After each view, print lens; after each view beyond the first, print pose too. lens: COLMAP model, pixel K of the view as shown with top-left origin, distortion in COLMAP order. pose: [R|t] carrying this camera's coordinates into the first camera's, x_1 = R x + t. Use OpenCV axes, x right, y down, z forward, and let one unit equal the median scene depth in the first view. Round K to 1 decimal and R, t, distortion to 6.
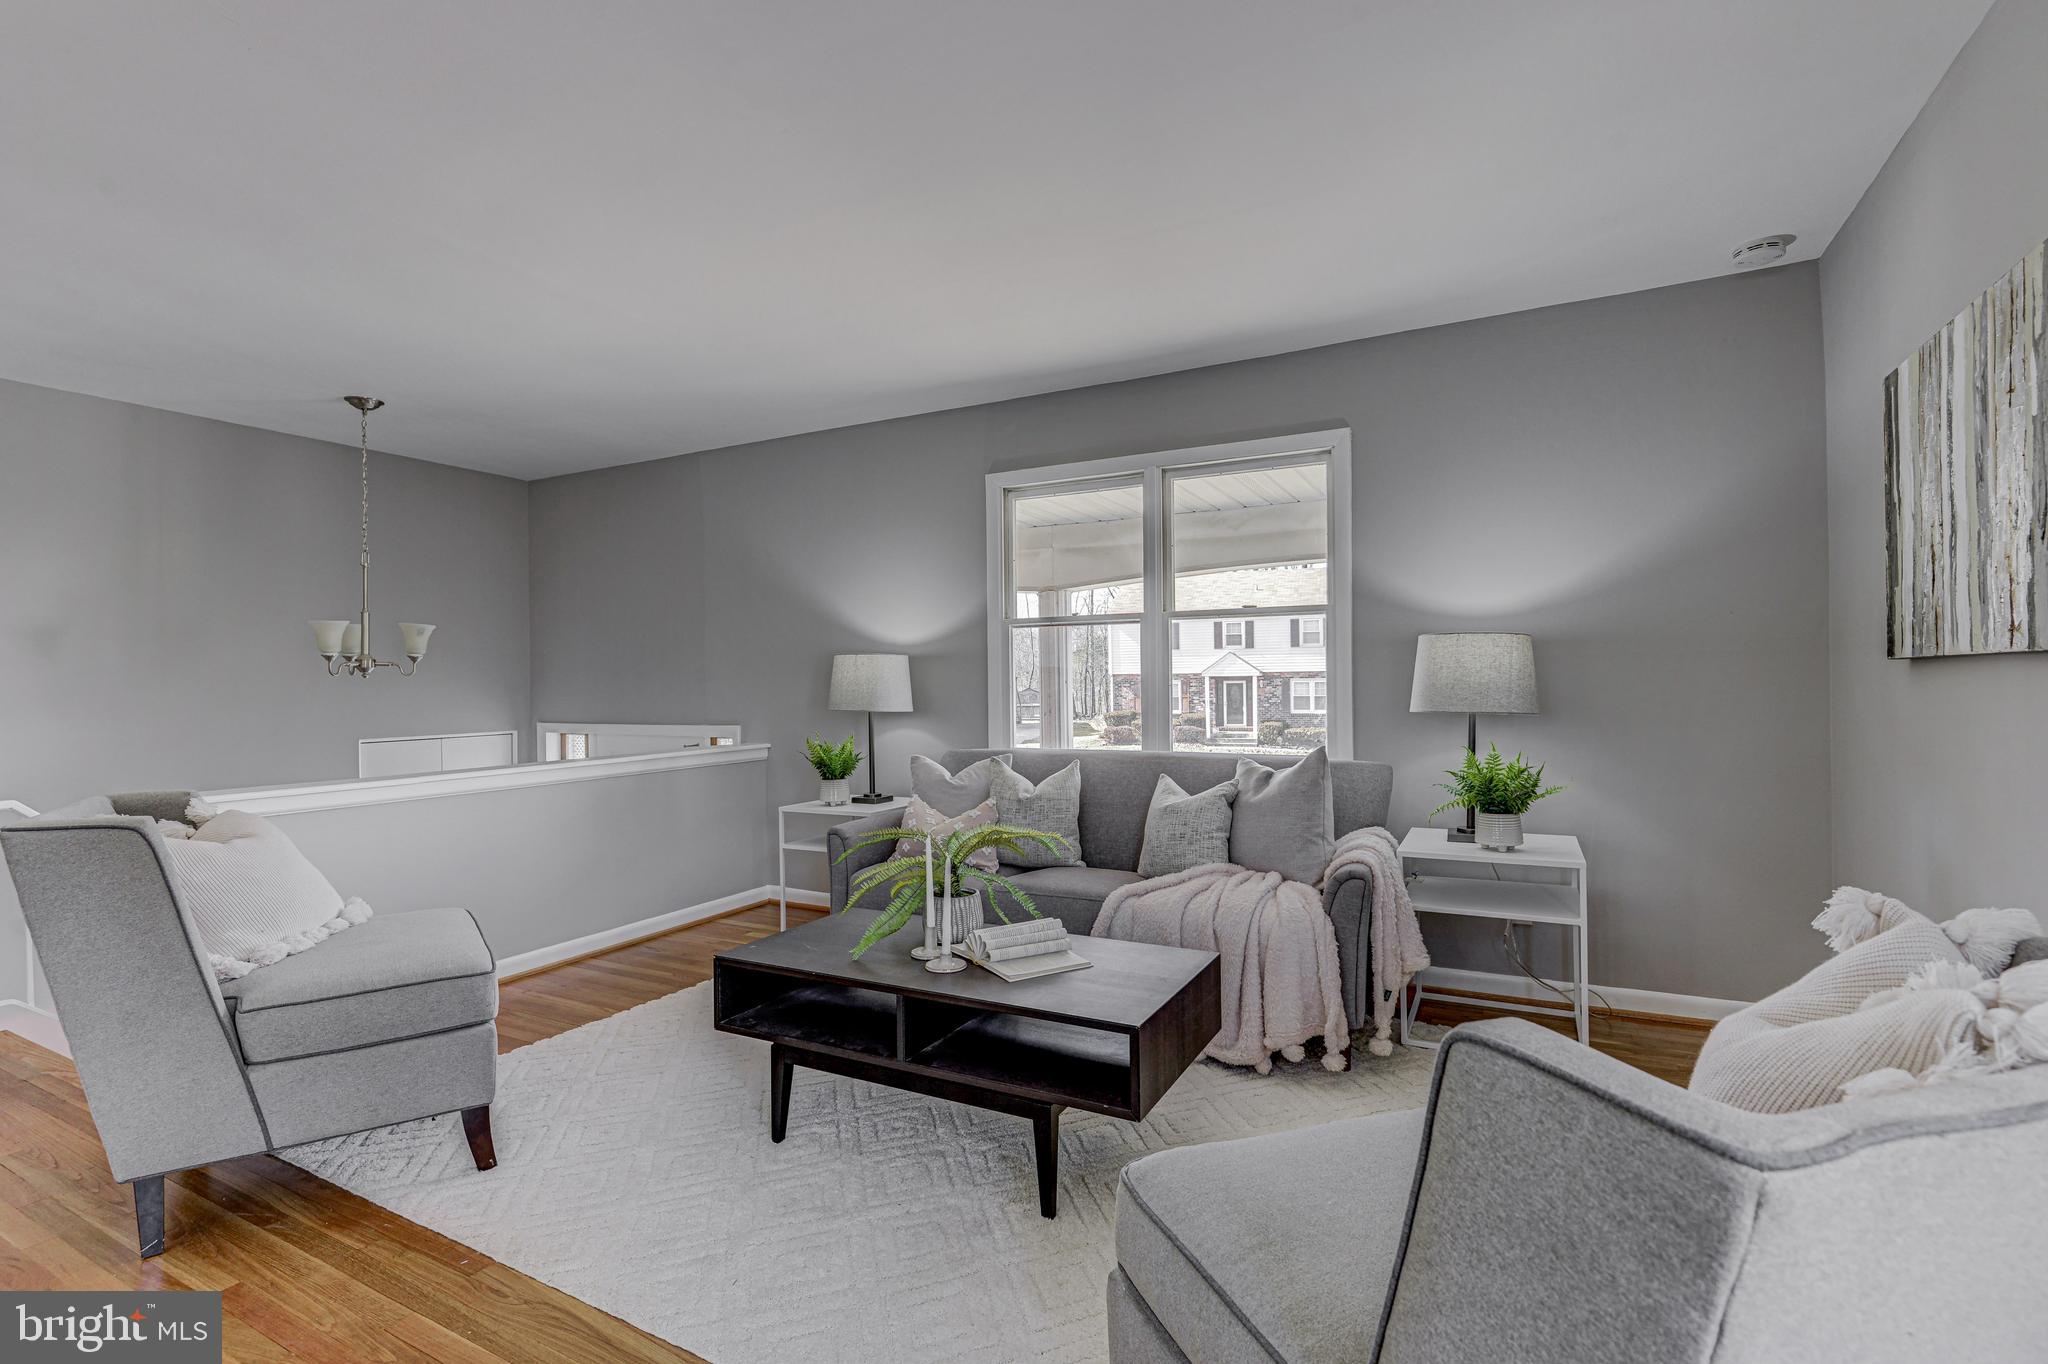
lens RADIAL K [[963.0, 0, 1017.3], [0, 963.0, 683.5], [0, 0, 1]] dist [-0.004409, -0.002837]
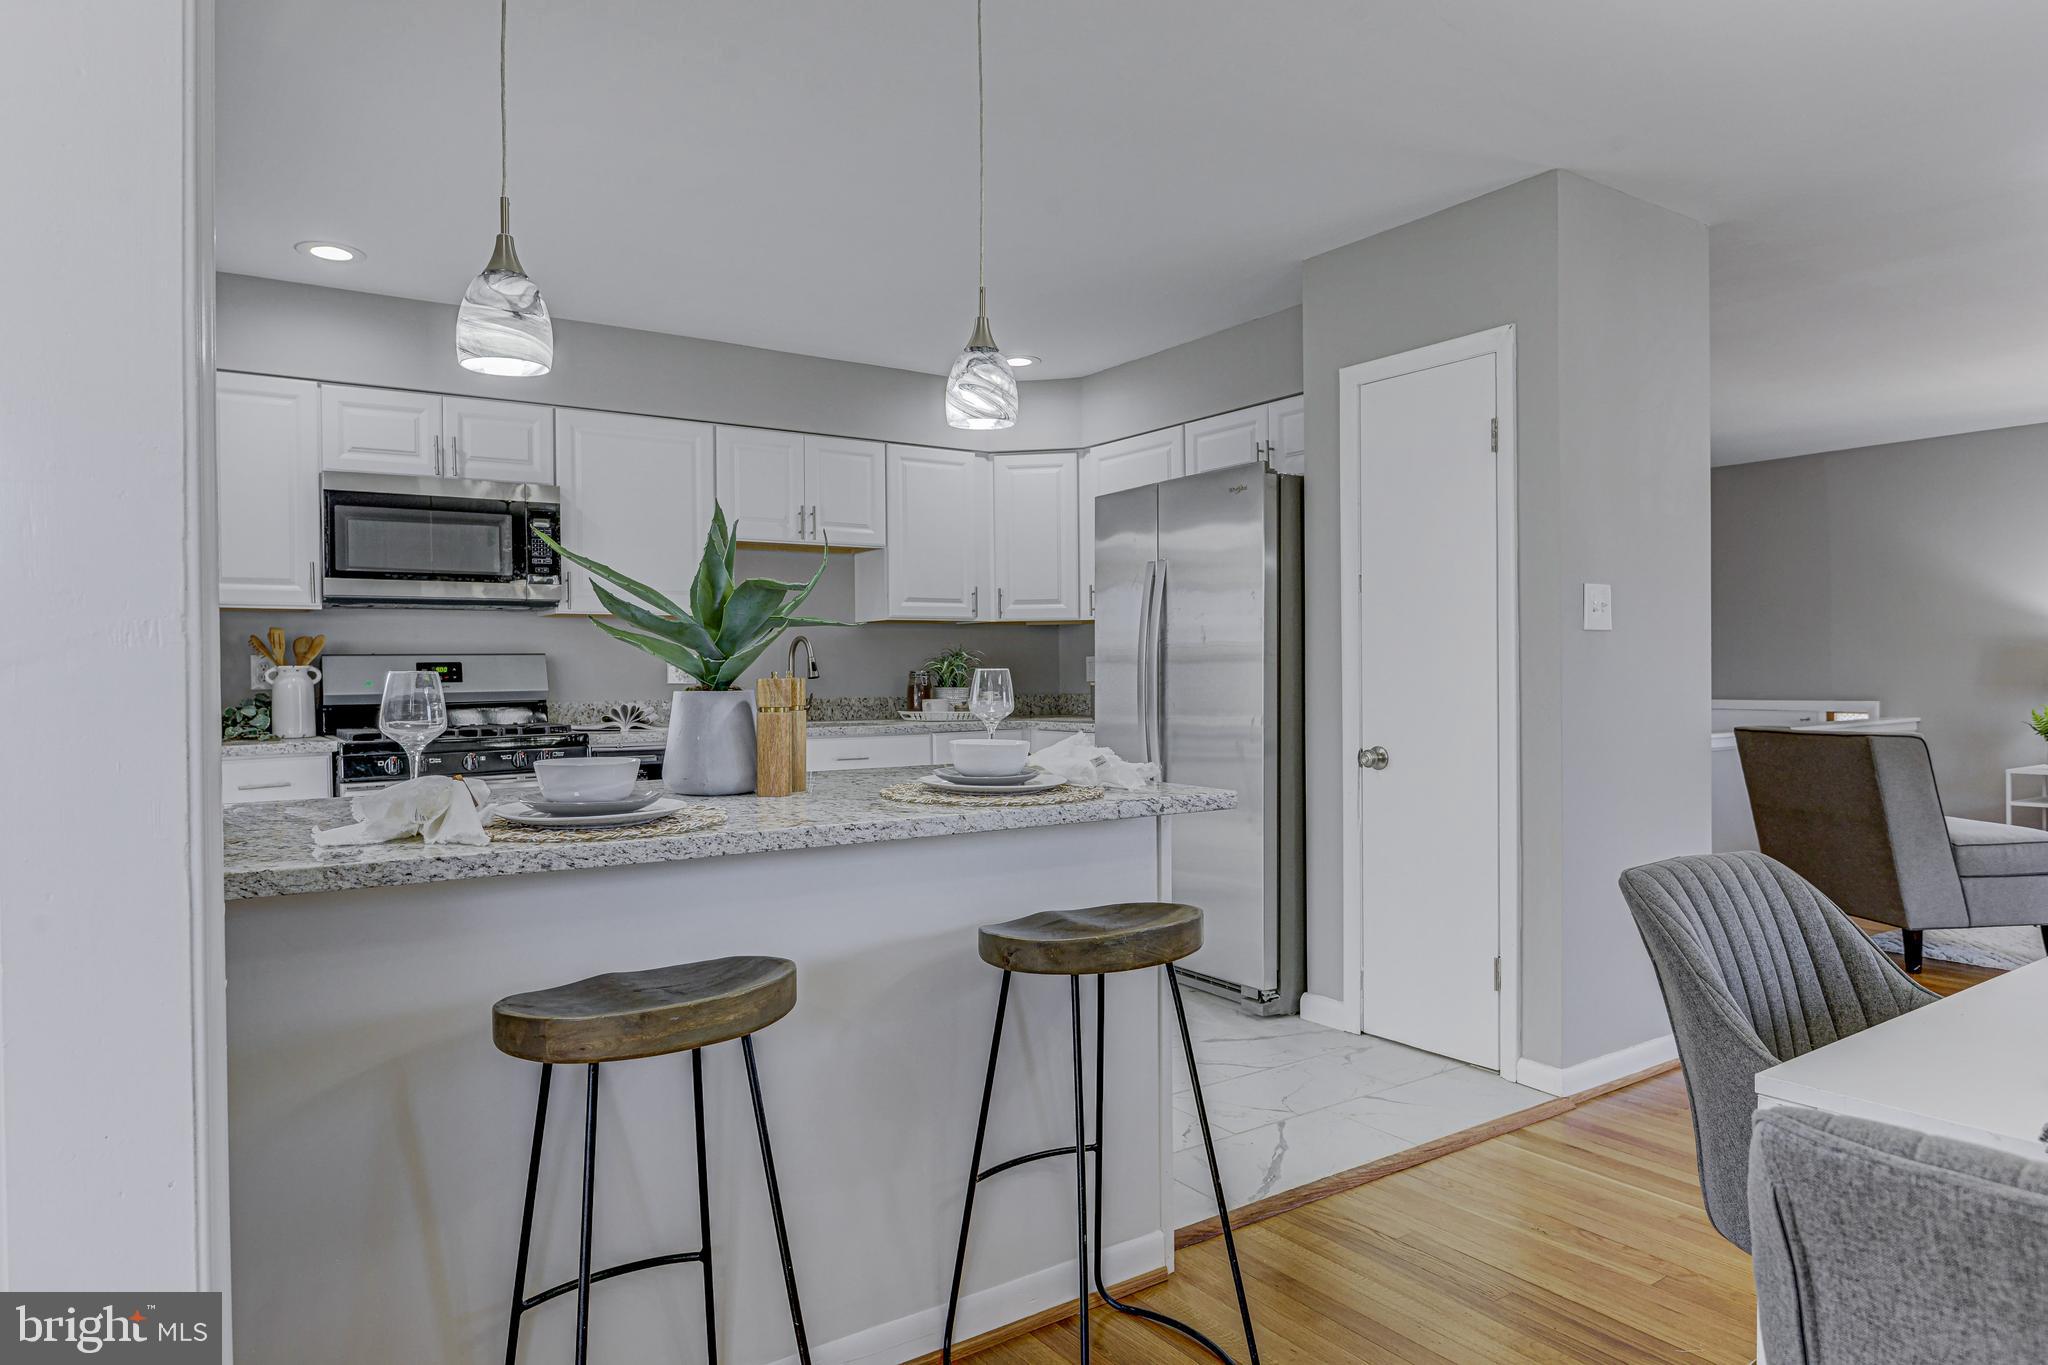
lens RADIAL K [[1242.9, 0, 1010.4], [0, 1242.9, 683.6], [0, 0, 1]] dist [-0.008377, -0.005194]
pose [[0.890411, 0.009941, -0.455048, -0.741931], [-0.004966, 0.999914, 0.012127, 0.015389], [0.455130, -0.008539, 0.890384, -1.000405]]
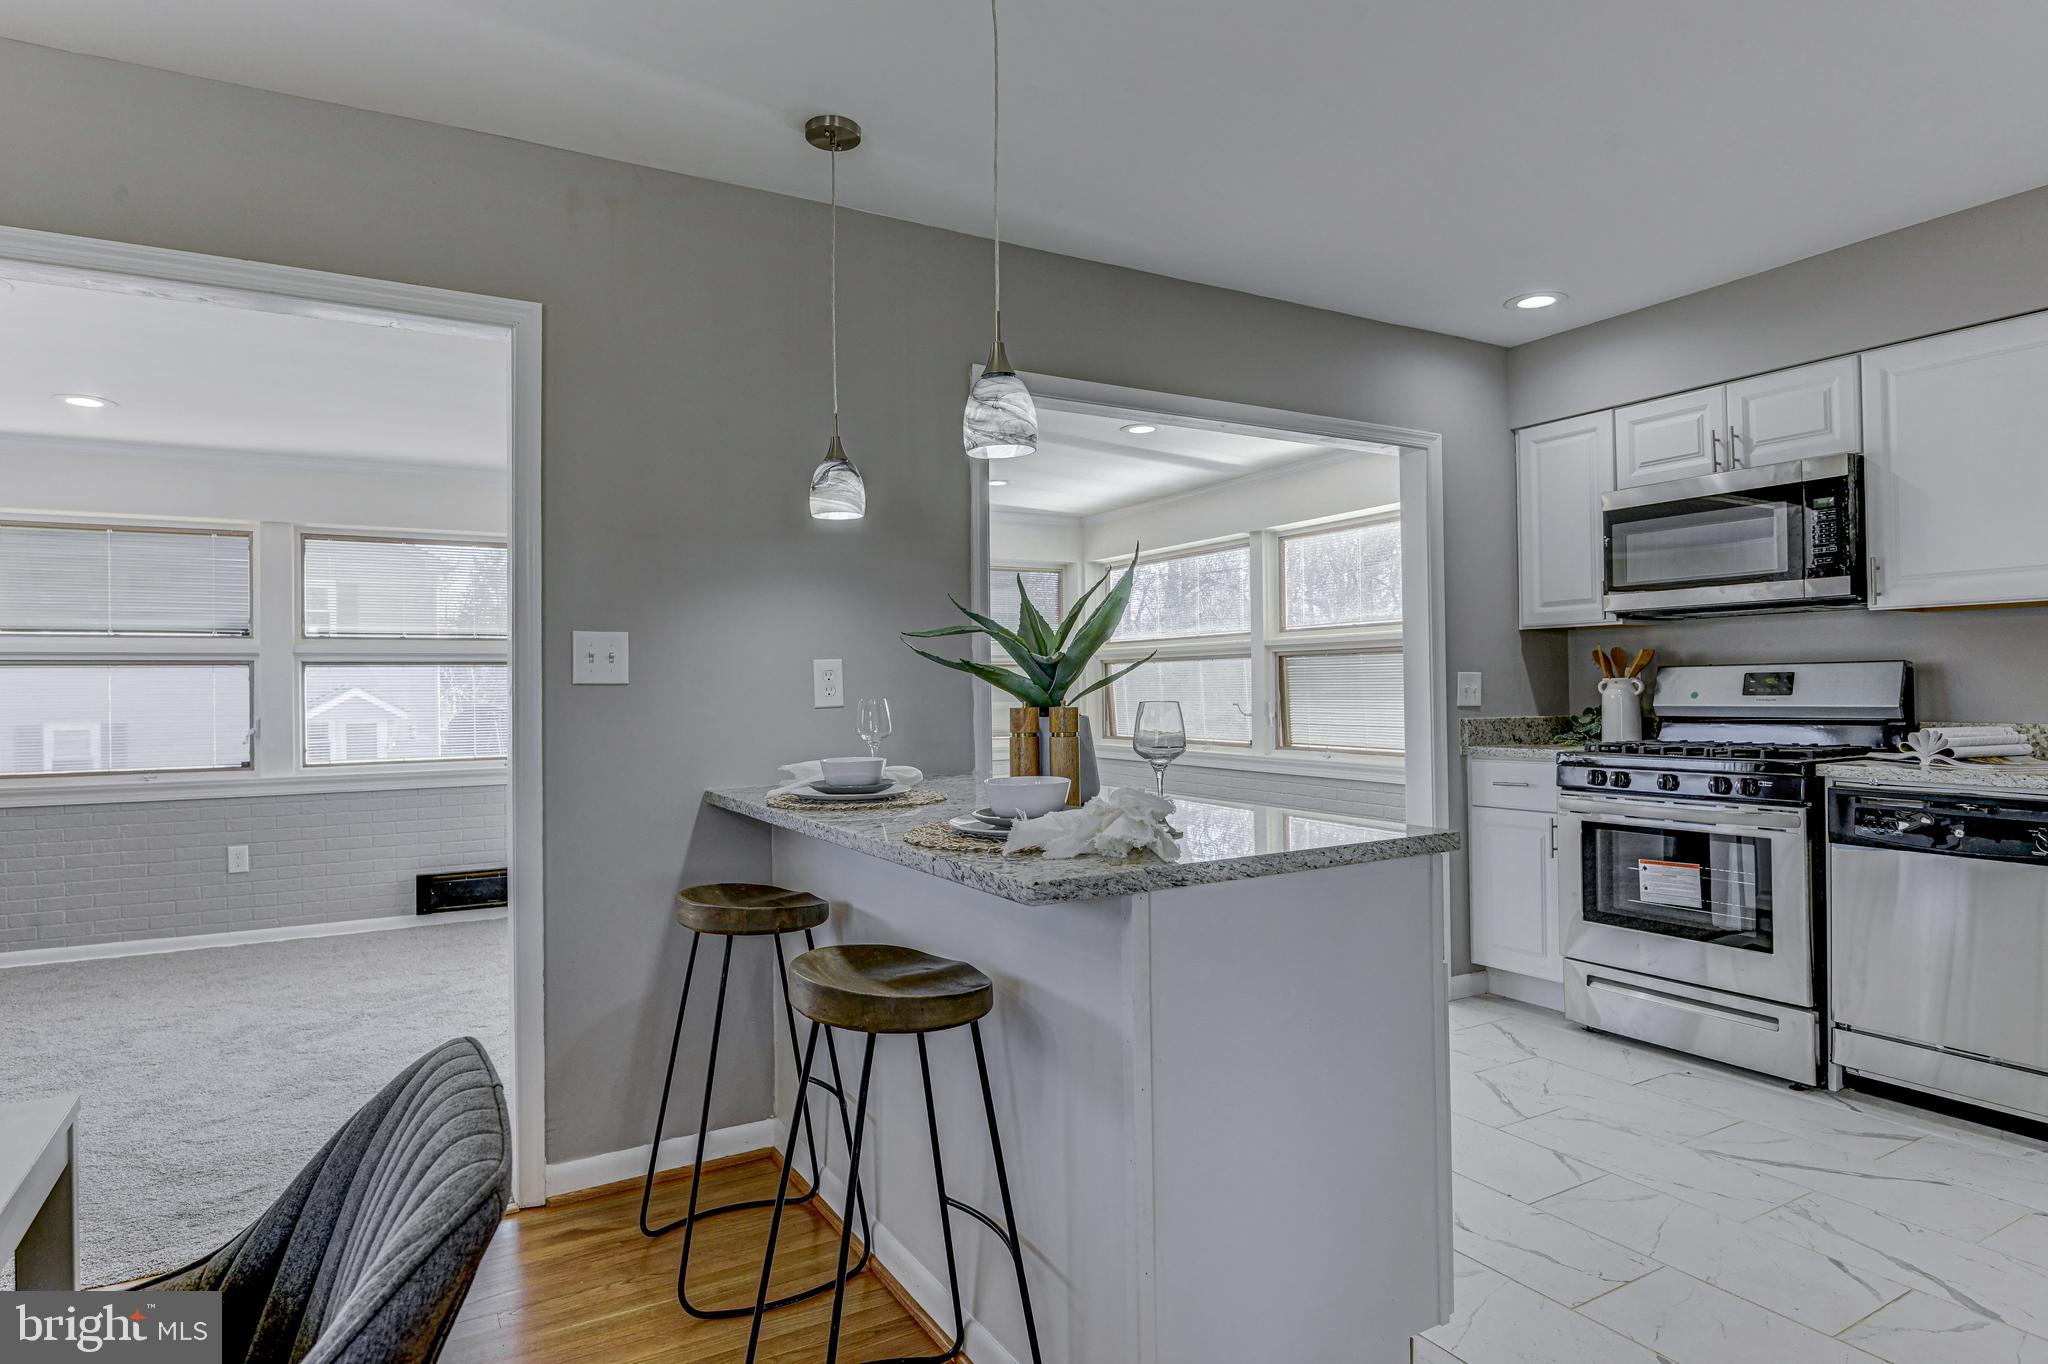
lens RADIAL K [[1138.7, 0, 1003.2], [0, 1138.7, 679.1], [0, 0, 1]] dist [-0.000384, -0.011584]
pose [[-0.526630, 0.012604, -0.850001, -0.577271], [0.013678, 0.999886, 0.006352, 0.001718], [0.849984, -0.008281, -0.526743, -0.197304]]
